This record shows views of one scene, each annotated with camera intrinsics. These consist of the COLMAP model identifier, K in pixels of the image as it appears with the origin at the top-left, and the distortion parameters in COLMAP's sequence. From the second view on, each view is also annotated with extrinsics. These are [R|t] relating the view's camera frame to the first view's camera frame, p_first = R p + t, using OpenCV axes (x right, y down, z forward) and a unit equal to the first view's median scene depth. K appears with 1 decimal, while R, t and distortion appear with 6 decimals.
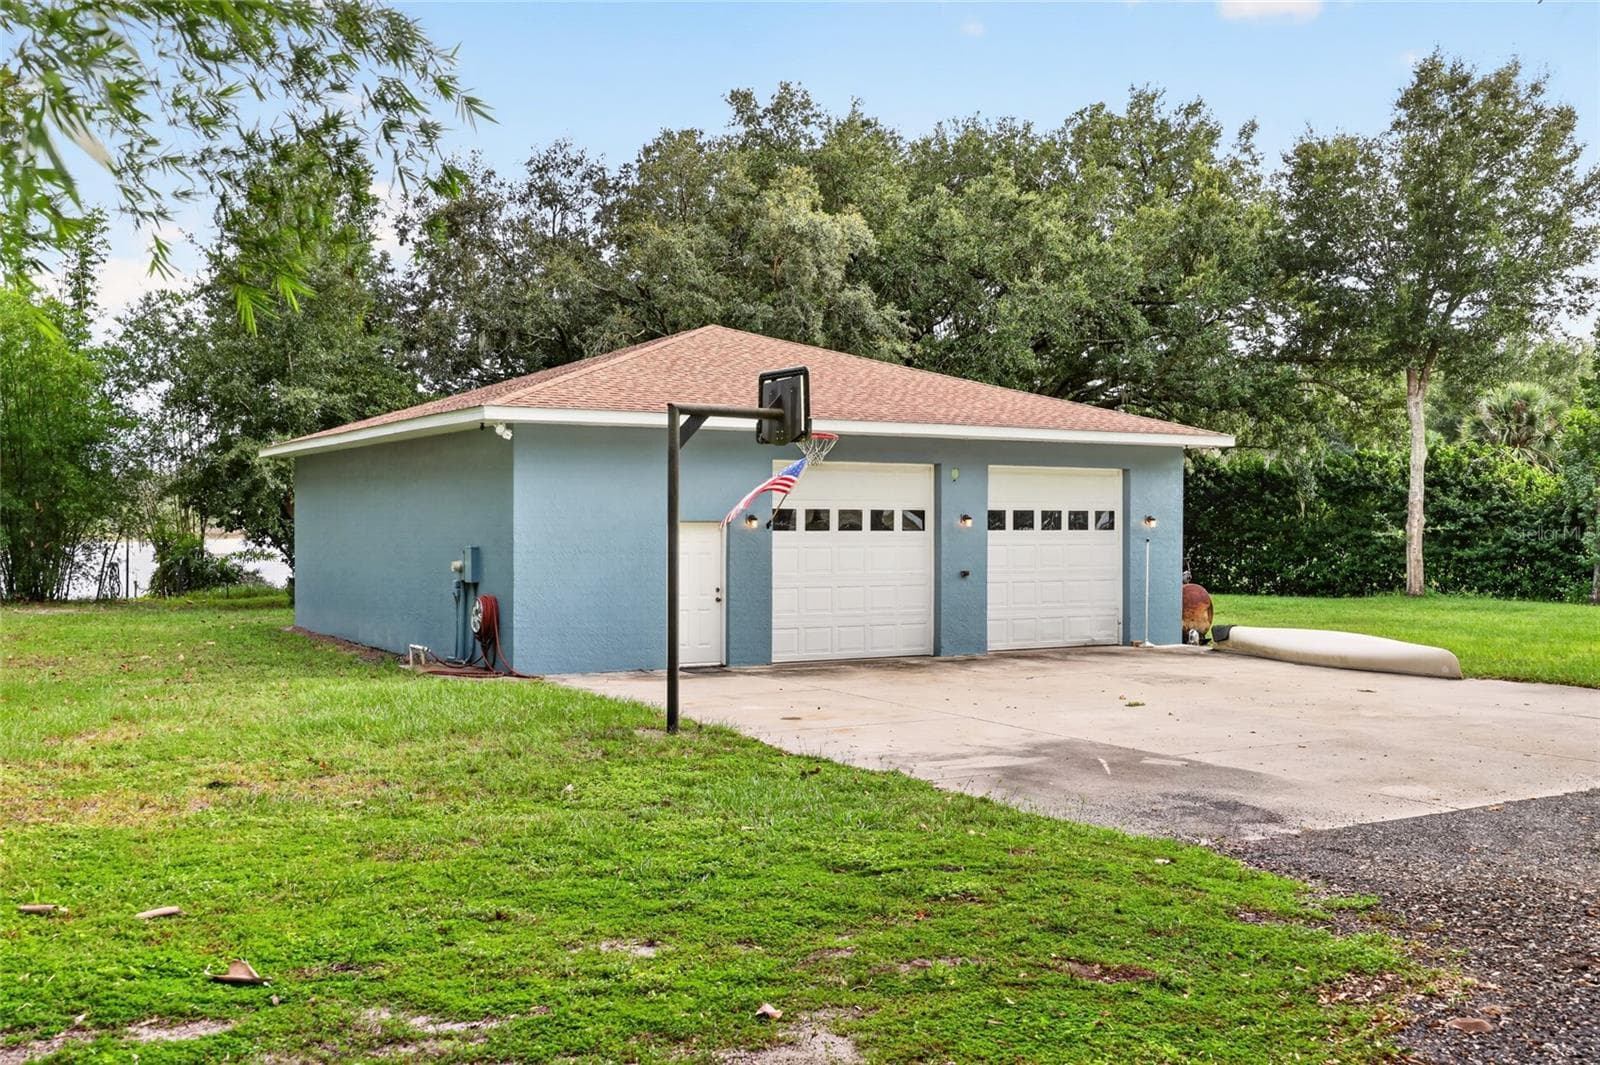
lens RADIAL K [[1494.7, 0, 797.1], [0, 1494.7, 528.6], [0, 0, 1]] dist [0.009731, 0.000000]
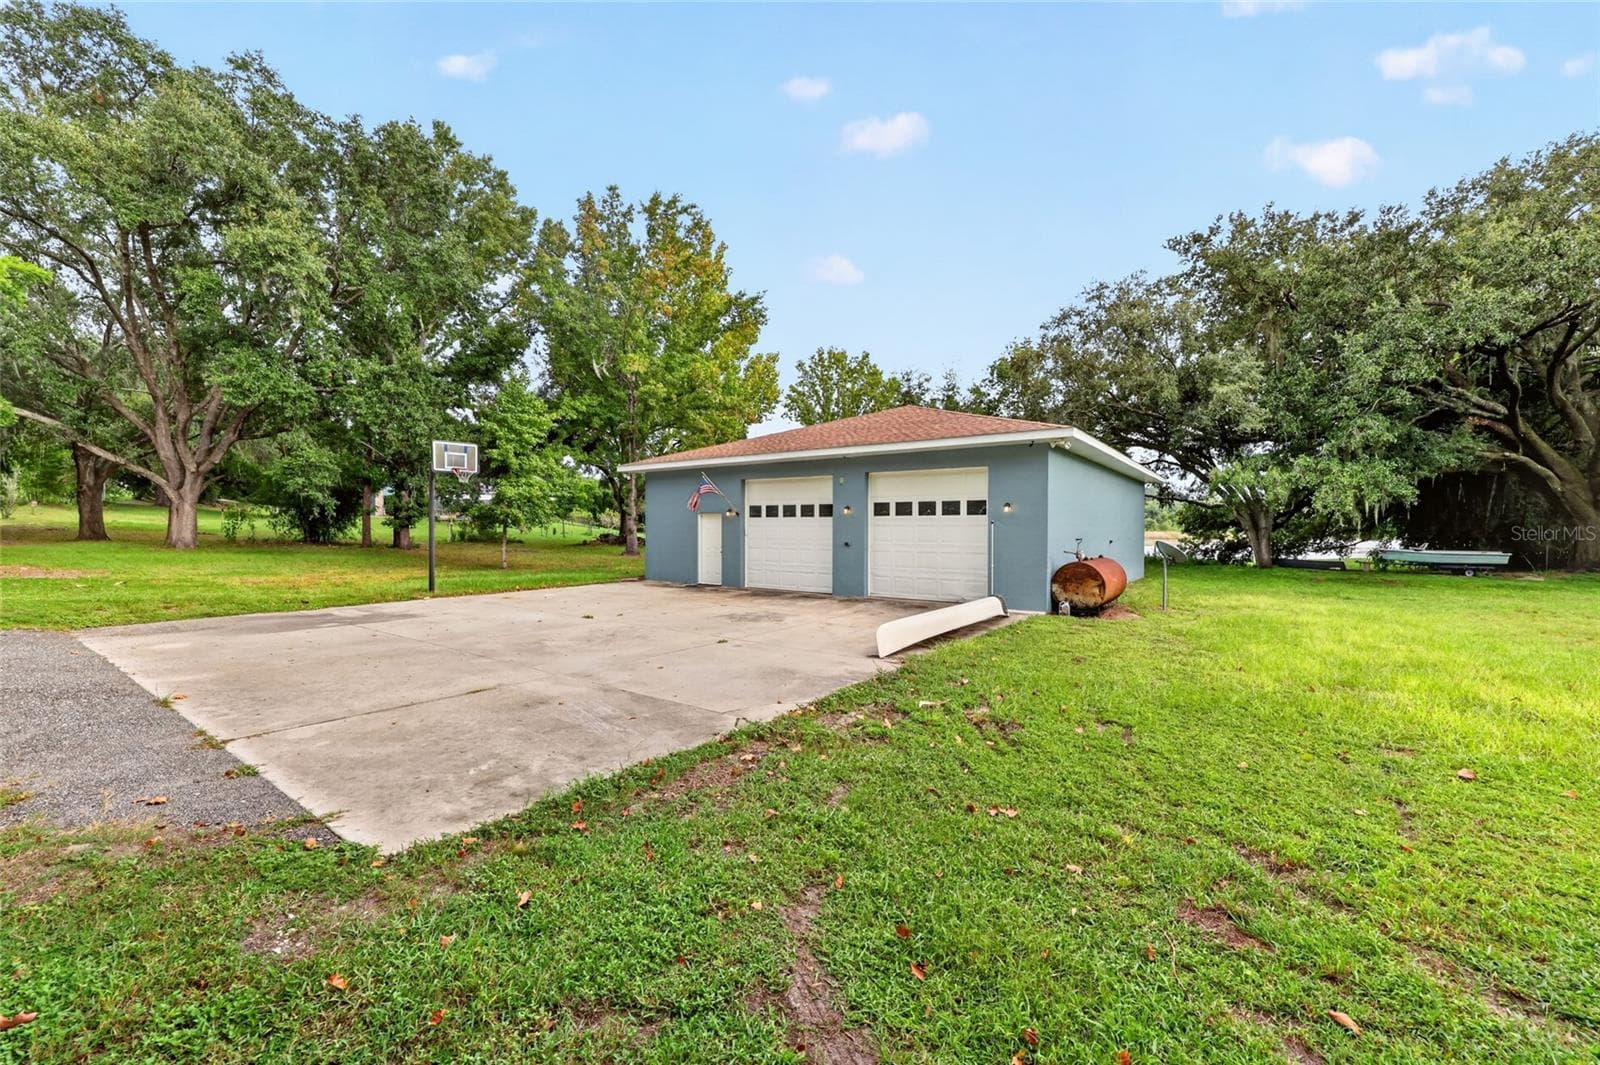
lens RADIAL K [[633.1, 0, 790.0], [0, 633.1, 537.2], [0, 0, 1]] dist [-0.002275, -0.000443]
pose [[0.399915, 0.010039, -0.916497, 0.638016], [-0.006778, 0.999945, 0.007995, 0.016820], [0.916527, 0.003015, 0.399961, 0.634227]]
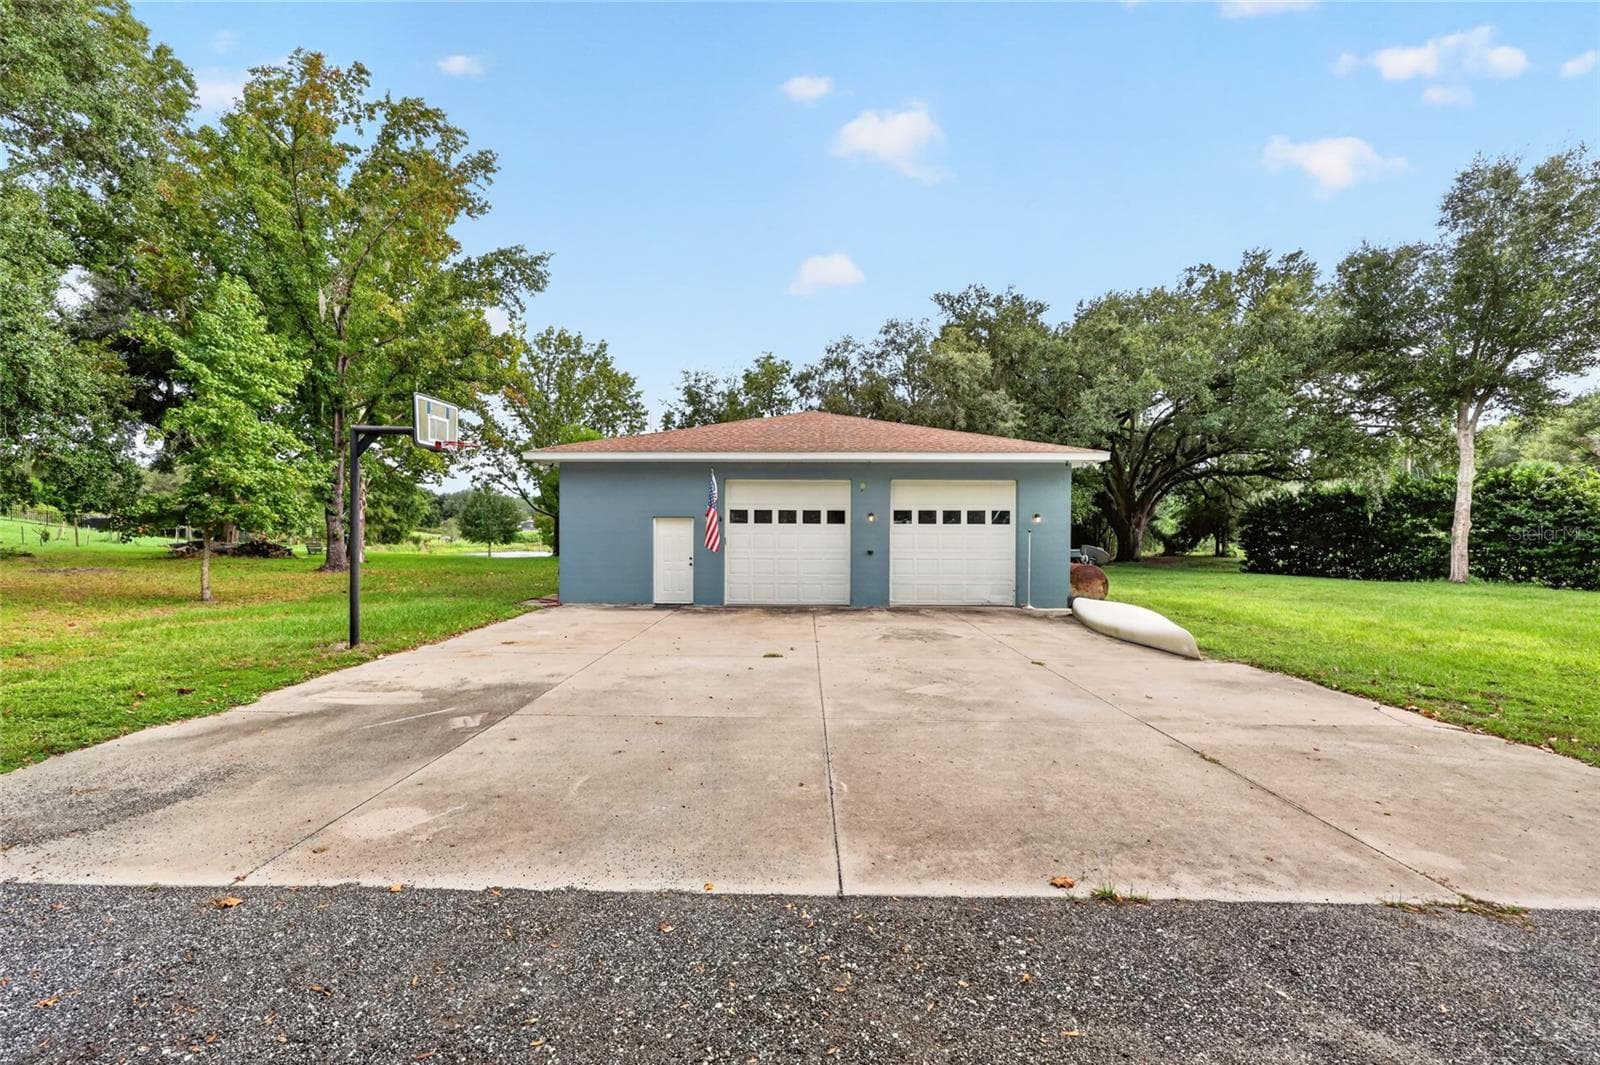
lens RADIAL K [[633.1, 0, 789.7], [0, 633.1, 535.6], [0, 0, 1]] dist [-0.002275, -0.000443]
pose [[0.849623, 0.002692, -0.527384, 0.350119], [-0.005133, 0.999982, -0.003165, 0.014574], [0.527366, 0.005396, 0.849621, 0.388814]]
